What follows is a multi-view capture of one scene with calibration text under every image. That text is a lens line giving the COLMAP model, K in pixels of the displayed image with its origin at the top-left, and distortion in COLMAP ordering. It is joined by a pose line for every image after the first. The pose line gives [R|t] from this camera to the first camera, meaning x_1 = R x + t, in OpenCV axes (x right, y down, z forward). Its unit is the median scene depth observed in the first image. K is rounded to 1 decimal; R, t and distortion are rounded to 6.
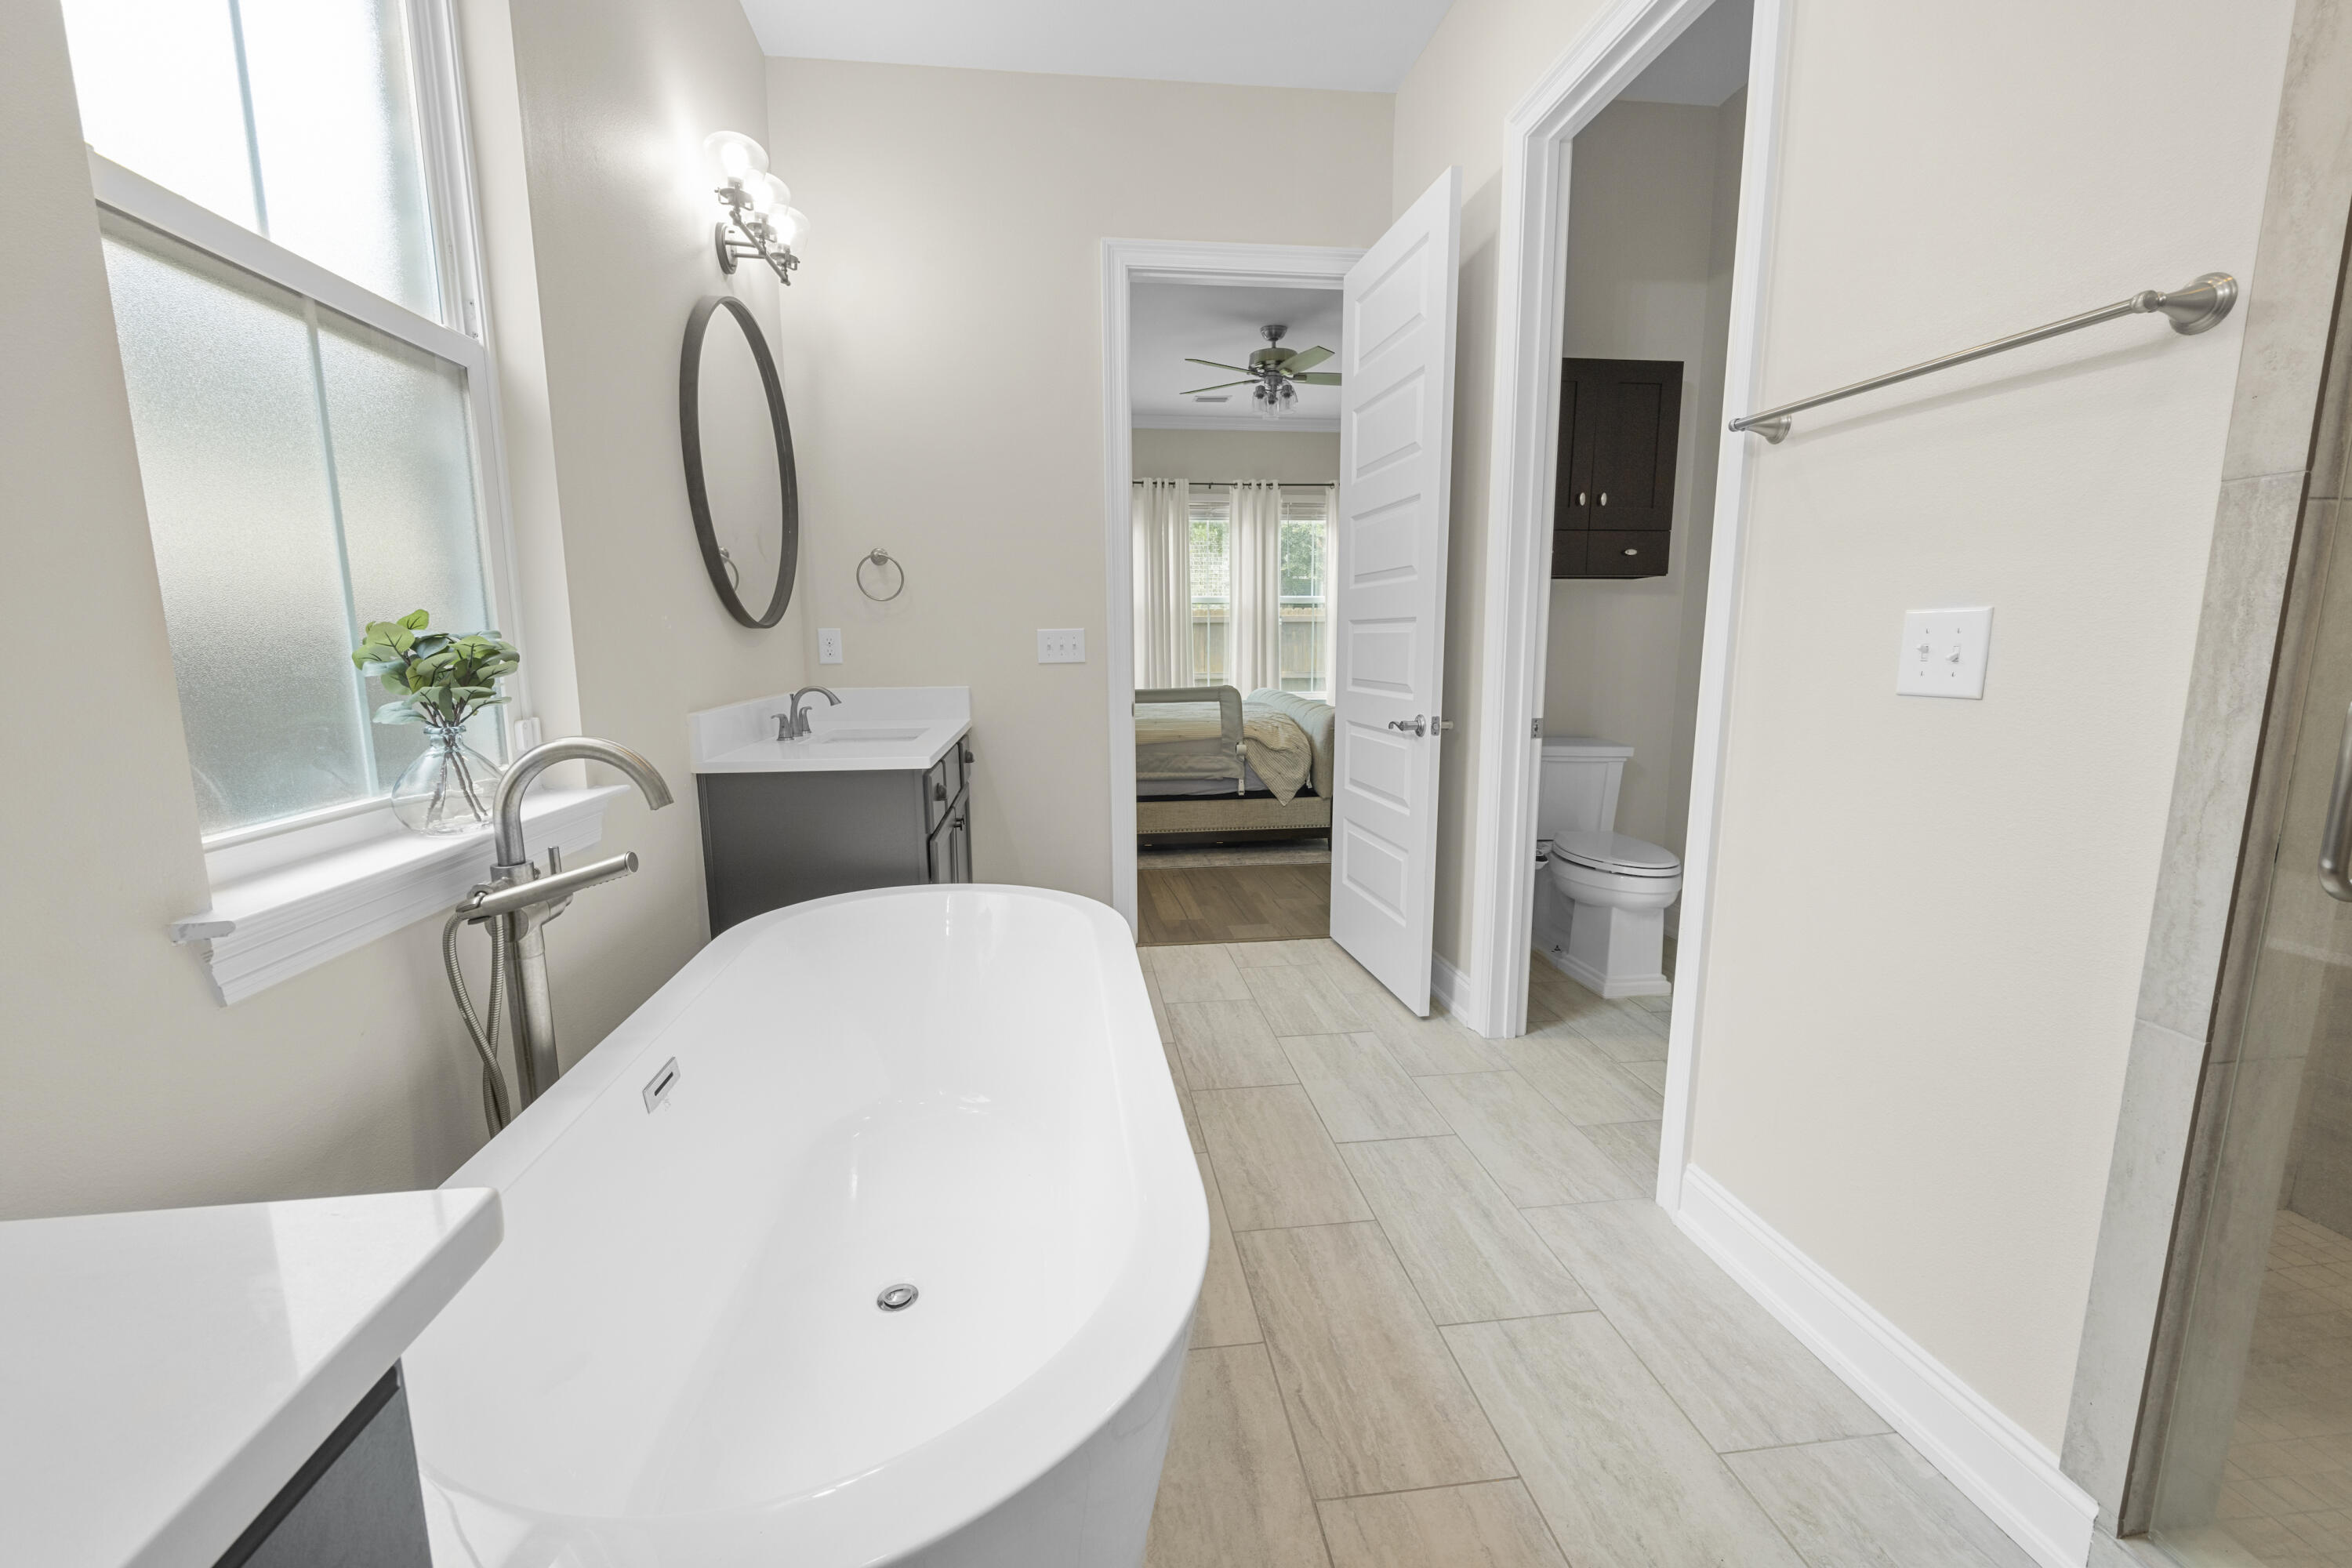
lens RADIAL K [[939.8, 0, 1174.9], [0, 939.8, 771.8], [0, 0, 1]] dist [0.004750, 0.000948]
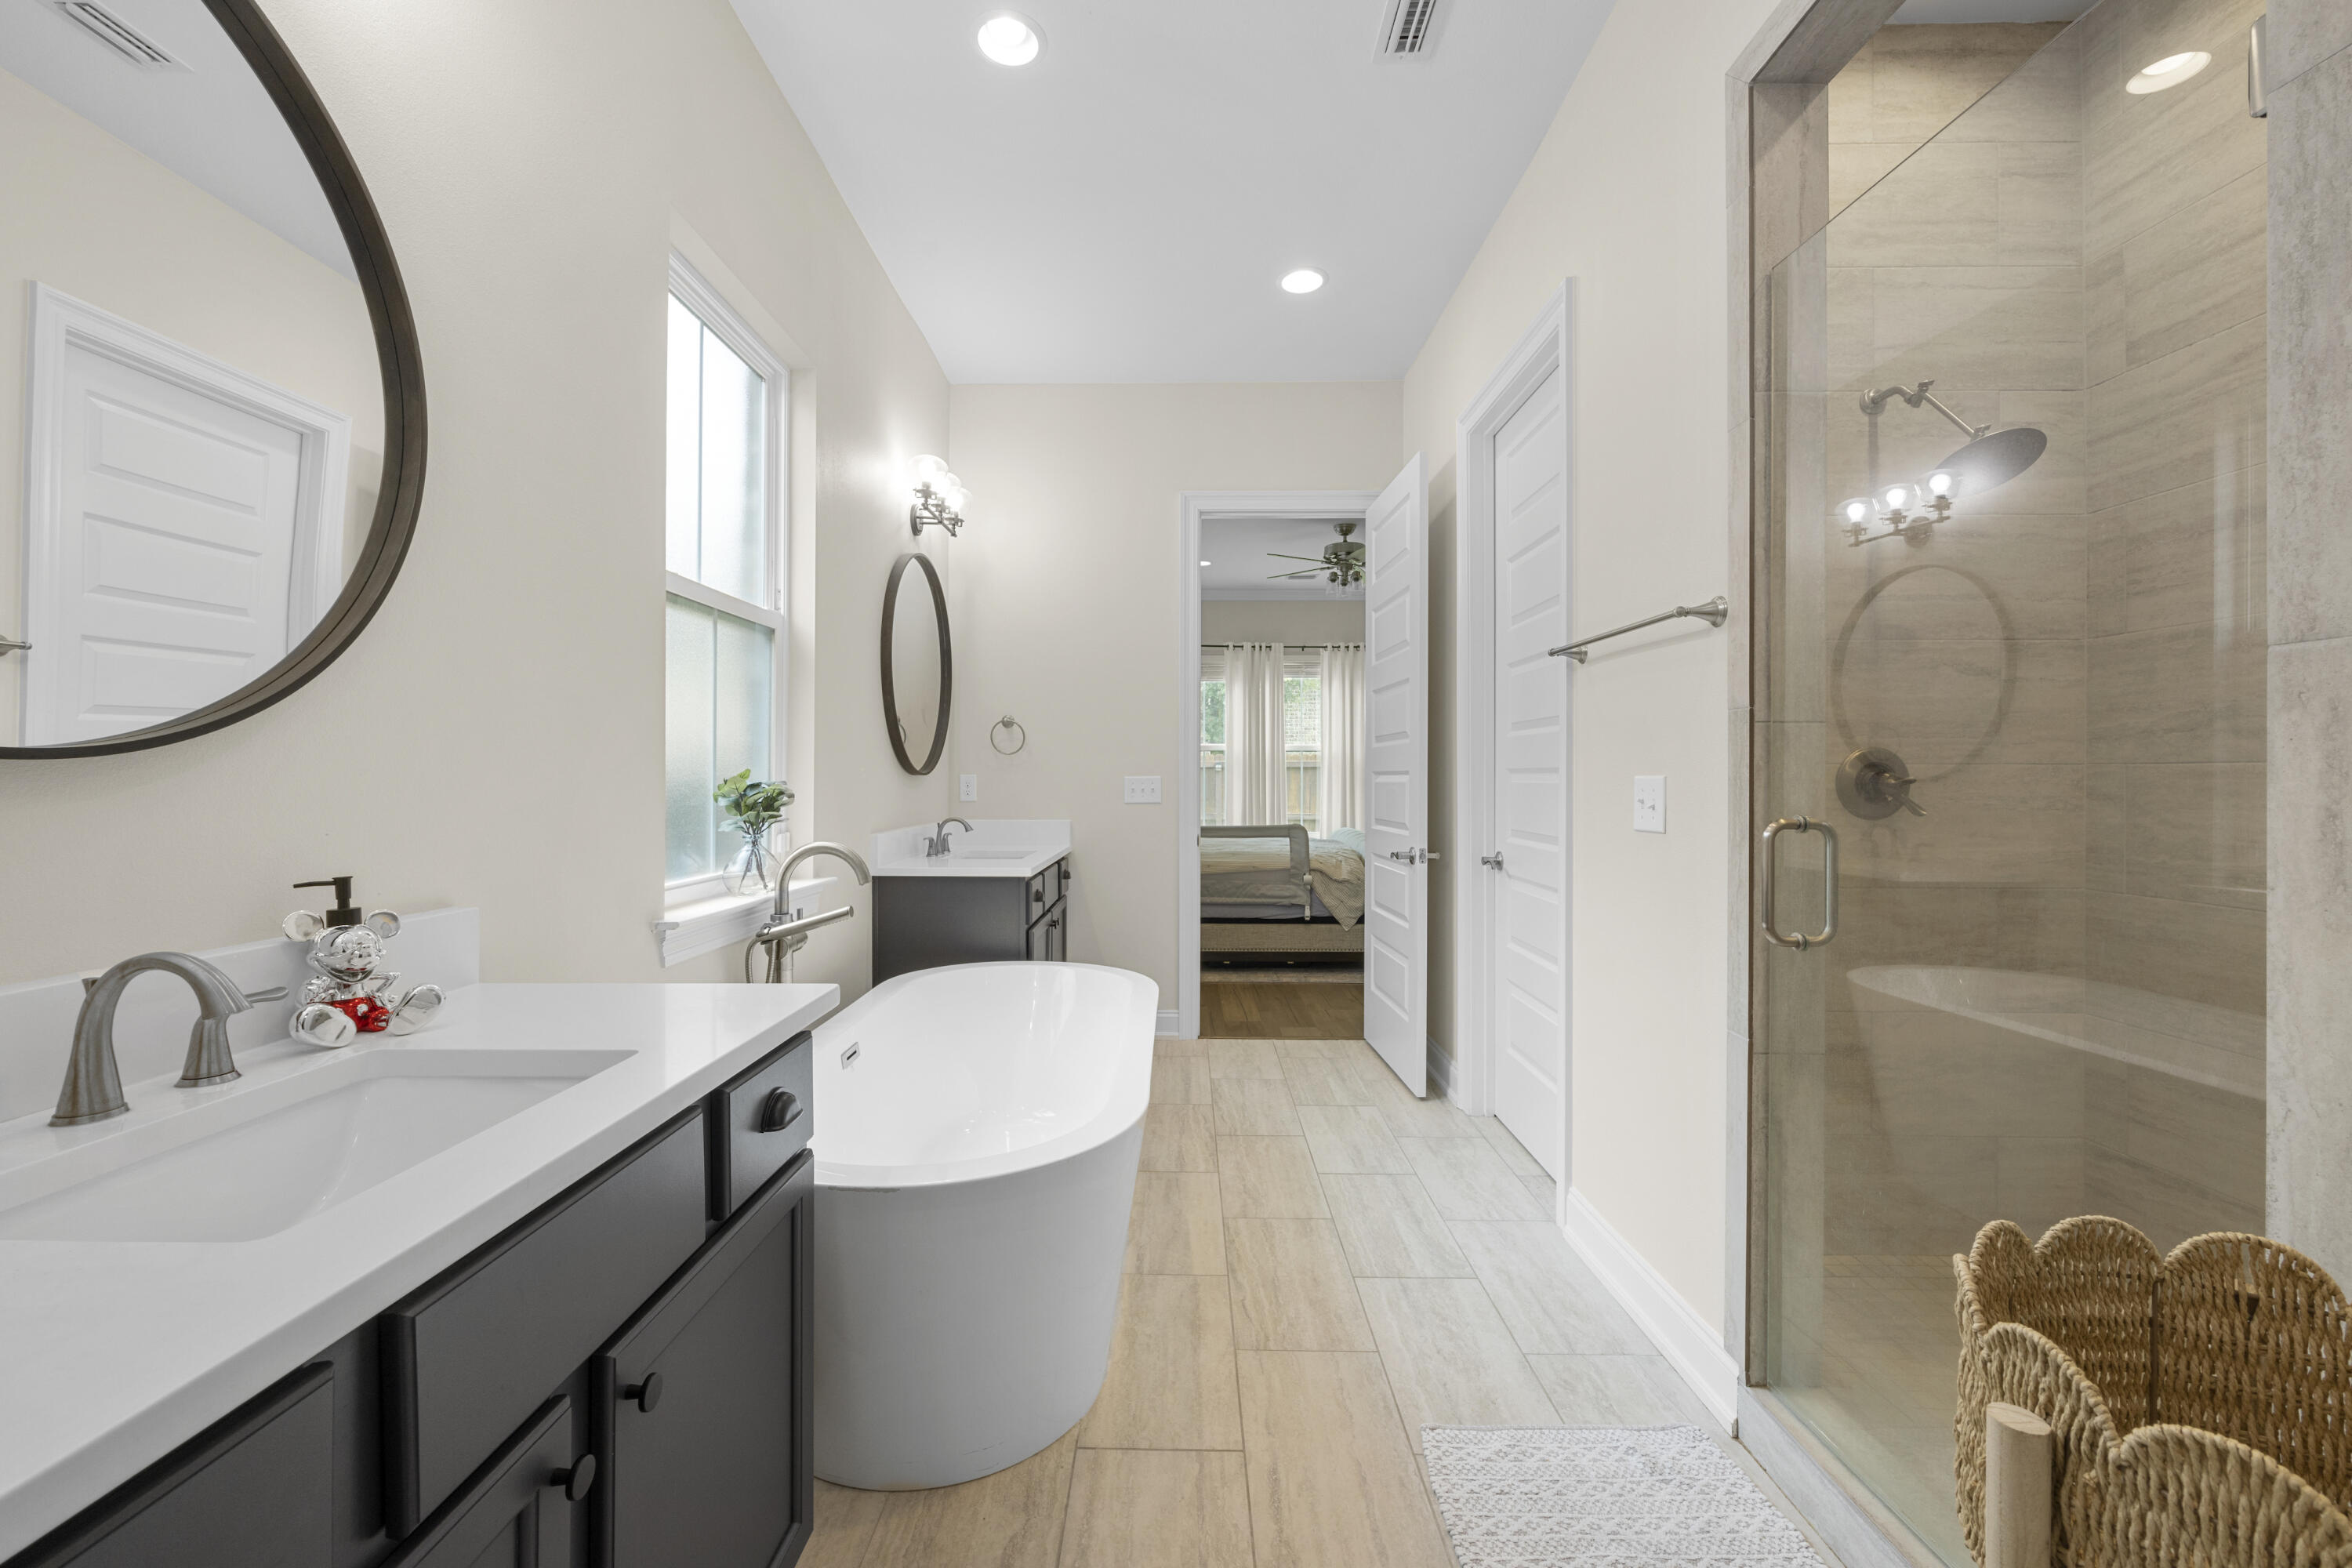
lens RADIAL K [[939.8, 0, 1181.4], [0, 939.8, 767.0], [0, 0, 1]] dist [0.004750, 0.000948]
pose [[0.991712, 0.007911, -0.128239, 0.168018], [-0.027492, 0.988051, -0.151654, 0.049540], [0.125507, 0.153923, 0.980080, -0.441791]]
